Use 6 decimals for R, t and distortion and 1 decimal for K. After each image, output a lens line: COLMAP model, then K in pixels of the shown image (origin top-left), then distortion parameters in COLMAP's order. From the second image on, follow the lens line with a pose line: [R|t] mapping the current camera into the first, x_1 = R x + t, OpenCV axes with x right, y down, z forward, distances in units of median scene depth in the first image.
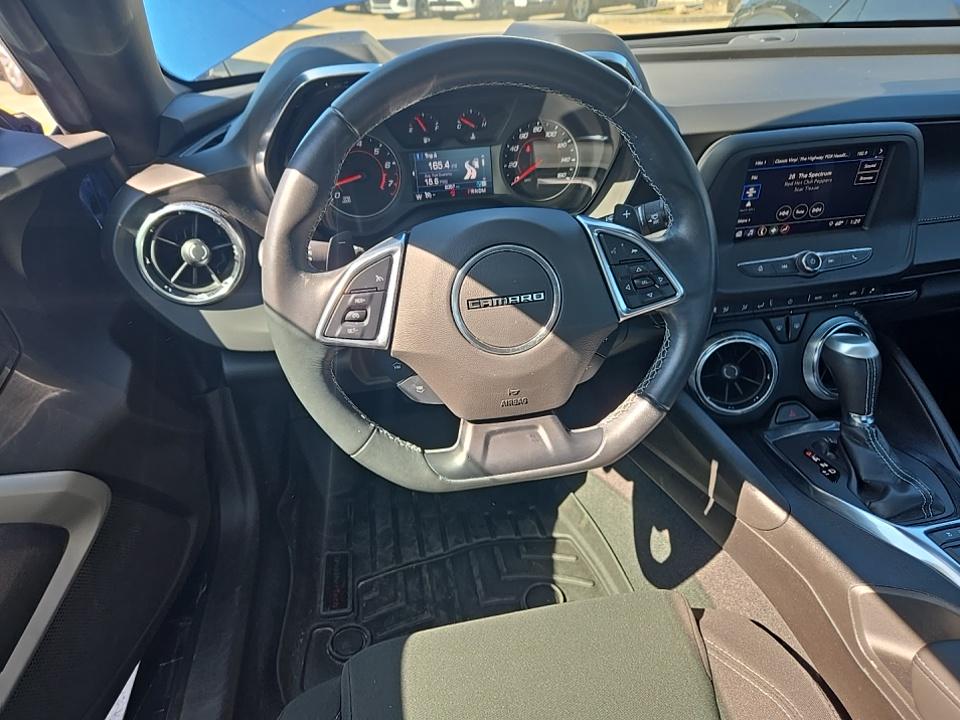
lens RADIAL K [[655.7, 0, 473.4], [0, 655.7, 356.2], [0, 0, 1]] dist [0.073062, -0.066439]
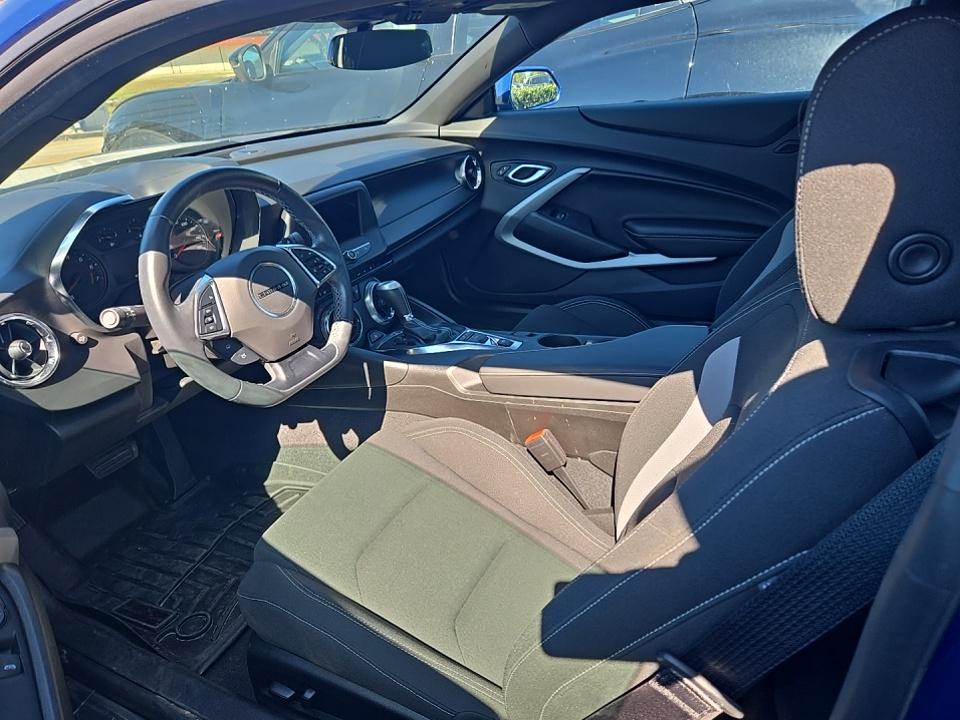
lens RADIAL K [[655.7, 0, 473.4], [0, 655.7, 356.2], [0, 0, 1]] dist [0.073062, -0.066439]
pose [[0.625290, -0.353722, 0.695625, -0.689745], [0.443088, 0.894686, 0.056656, 0.165889], [-0.642406, 0.272797, 0.716168, -0.501987]]
